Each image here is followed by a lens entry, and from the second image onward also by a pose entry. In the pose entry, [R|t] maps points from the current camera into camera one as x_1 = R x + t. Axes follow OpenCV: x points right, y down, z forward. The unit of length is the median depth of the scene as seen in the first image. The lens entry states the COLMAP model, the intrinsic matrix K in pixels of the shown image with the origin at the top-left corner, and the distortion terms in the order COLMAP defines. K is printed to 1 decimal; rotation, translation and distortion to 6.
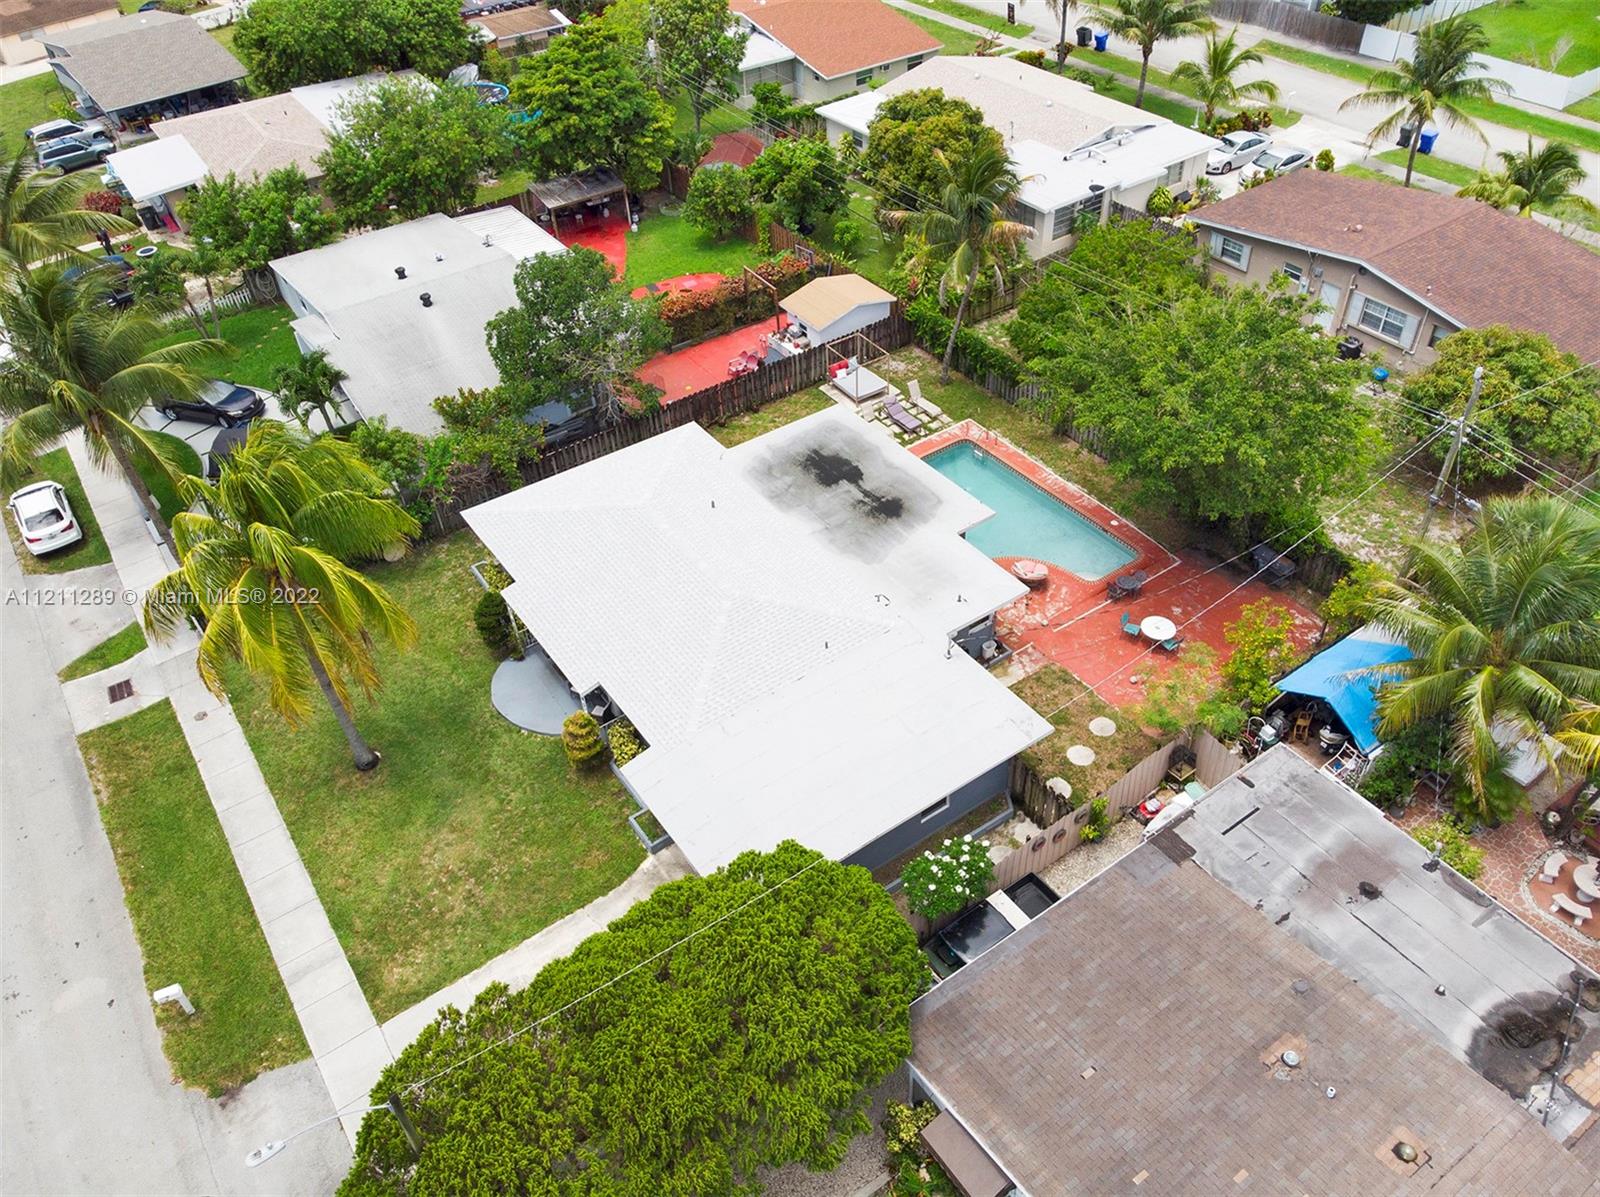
lens RADIAL K [[1184.1, 0, 804.3], [0, 1184.1, 595.8], [0, 0, 1]] dist [-0.009324, 0.010129]
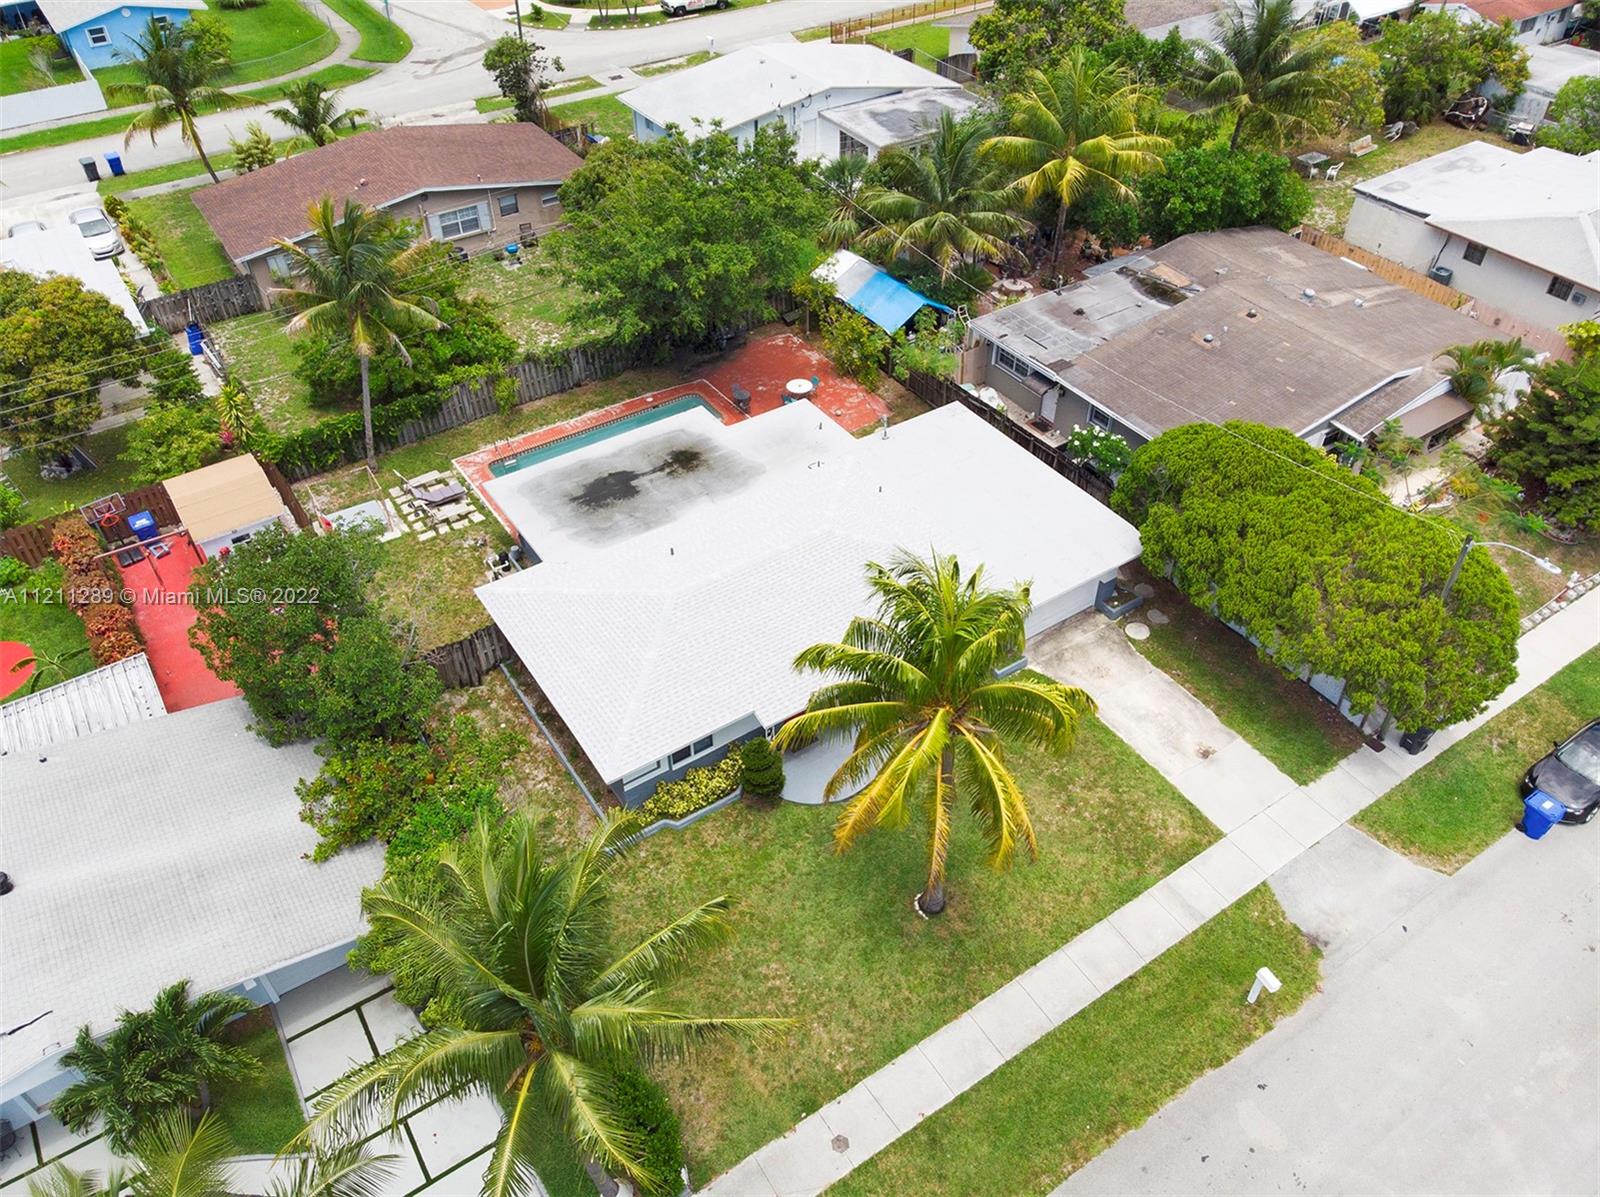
lens RADIAL K [[1198.6, 0, 806.9], [0, 1198.6, 602.9], [0, 0, 1]] dist [-0.007366, 0.004836]
pose [[0.014950, -0.635341, 0.772087, -0.761655], [0.663446, 0.584011, 0.467729, -0.388659], [-0.748075, 0.505245, 0.430245, 0.478135]]
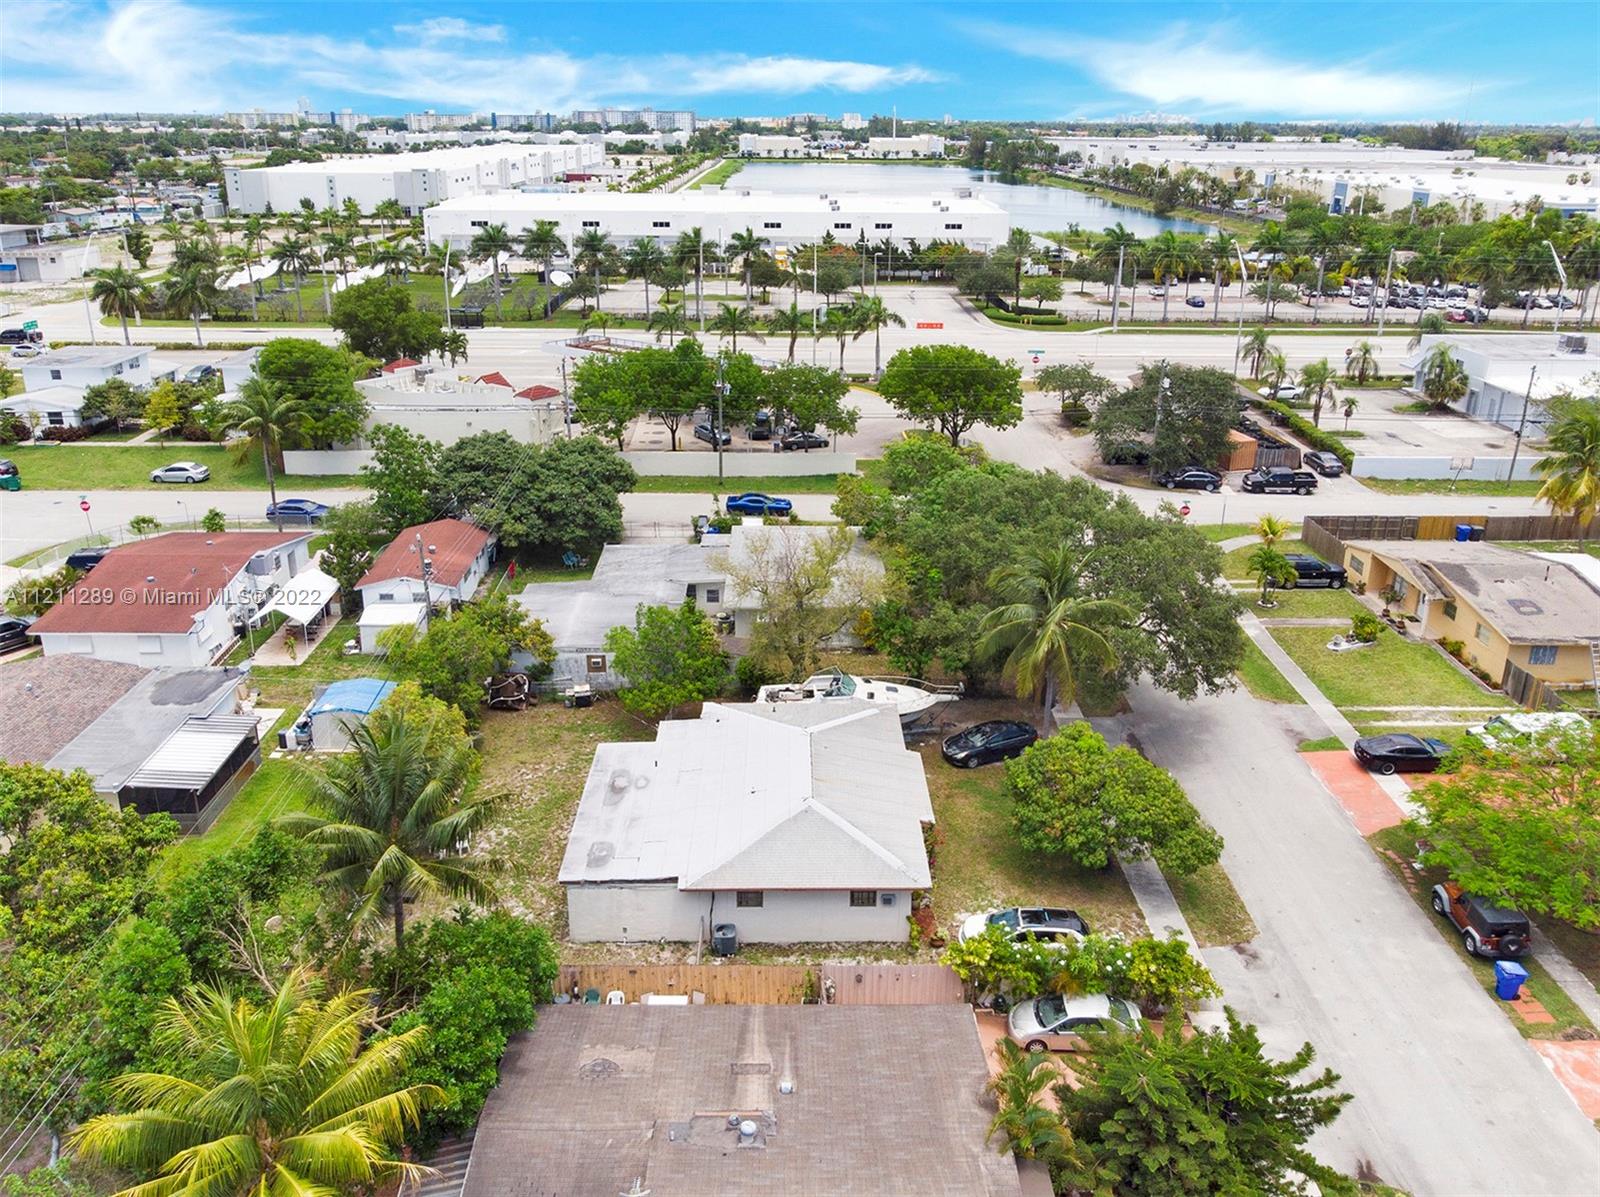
lens RADIAL K [[1184.1, 0, 804.3], [0, 1184.1, 595.8], [0, 0, 1]] dist [-0.009324, 0.010129]
pose [[-0.833685, -0.171442, 0.524955, -0.043110], [0.386009, 0.498892, 0.775953, -0.438837], [-0.394927, 0.849538, -0.349741, 0.422069]]
